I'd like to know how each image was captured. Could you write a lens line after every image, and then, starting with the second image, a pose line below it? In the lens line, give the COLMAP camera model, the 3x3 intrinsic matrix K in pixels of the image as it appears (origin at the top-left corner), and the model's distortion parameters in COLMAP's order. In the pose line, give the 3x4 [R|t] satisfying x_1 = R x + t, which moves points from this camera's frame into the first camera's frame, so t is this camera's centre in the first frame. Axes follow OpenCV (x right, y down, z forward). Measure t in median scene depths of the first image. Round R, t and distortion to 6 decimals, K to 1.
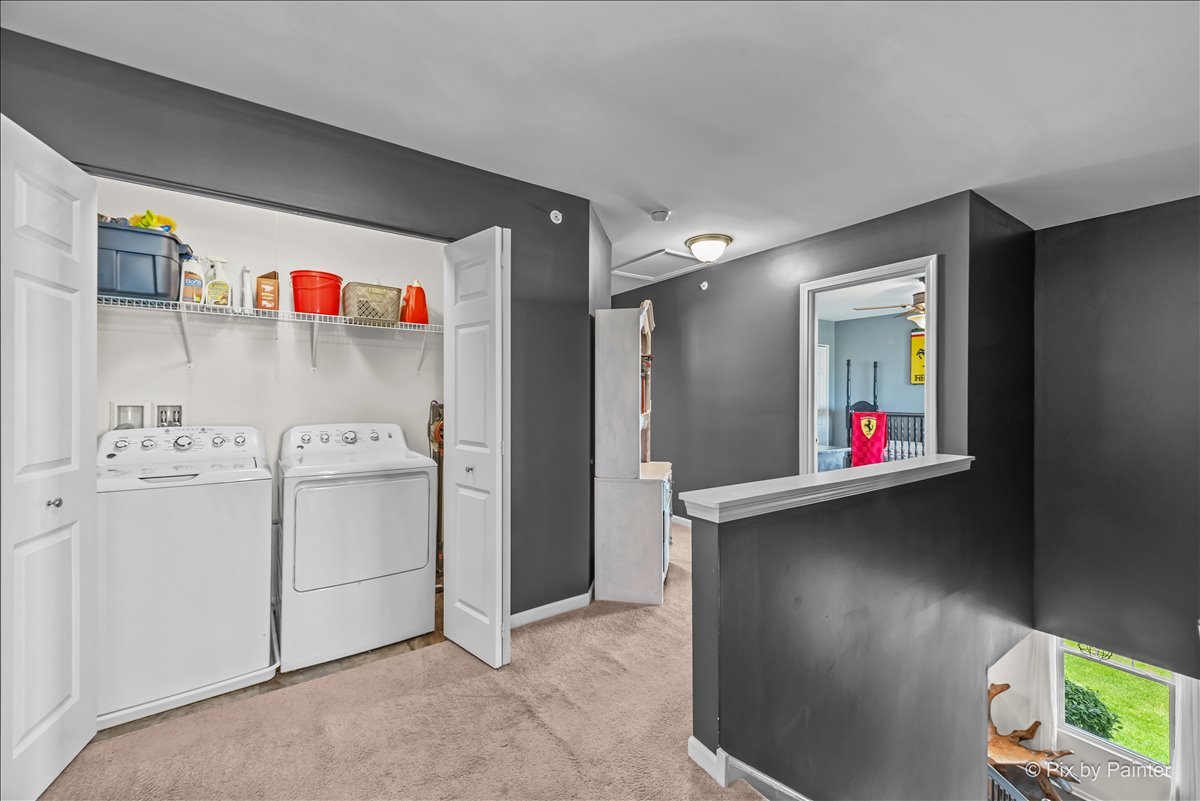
lens RADIAL K [[473.3, 0, 600.0], [0, 473.3, 400.5], [0, 0, 1]] dist [0.021081, 0.000003]
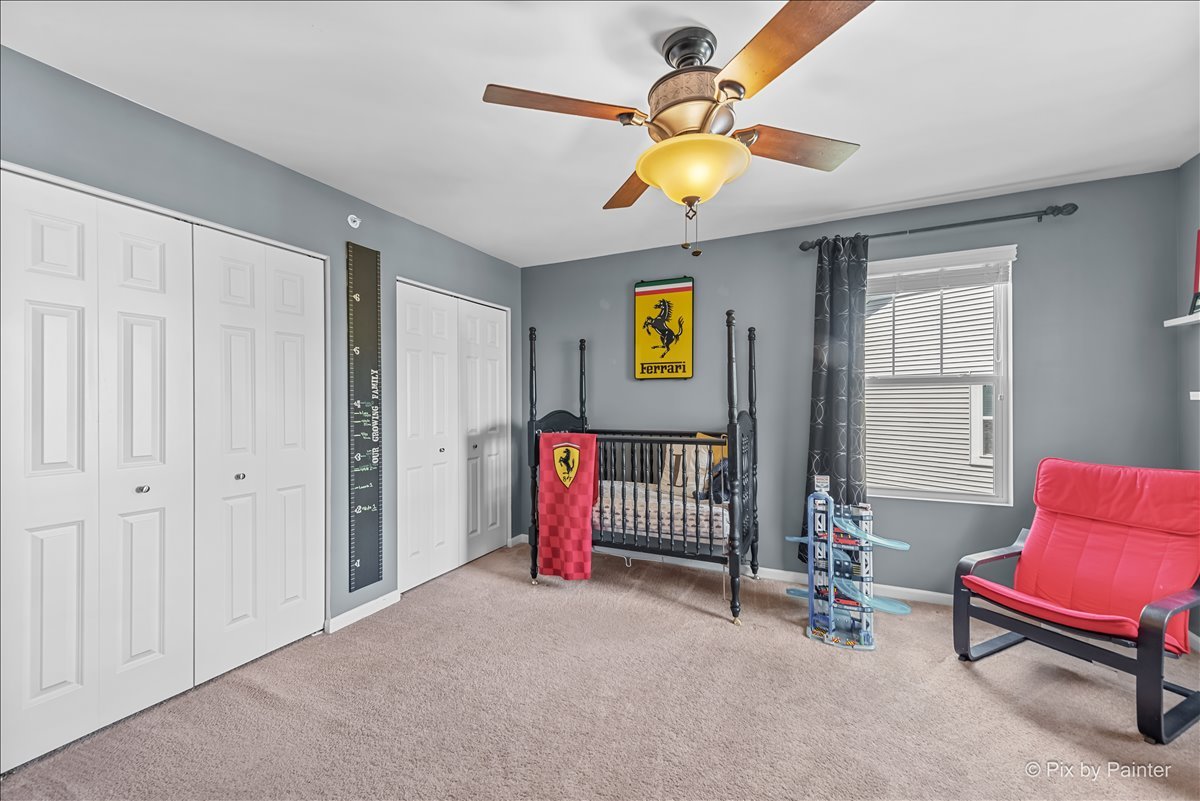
lens RADIAL K [[473.3, 0, 600.0], [0, 473.3, 400.5], [0, 0, 1]] dist [0.021081, 0.000003]
pose [[0.871422, -0.004199, 0.490517, 0.342652], [0.009949, 0.999909, -0.009114, -0.004860], [-0.490434, 0.012822, 0.871384, 0.537726]]
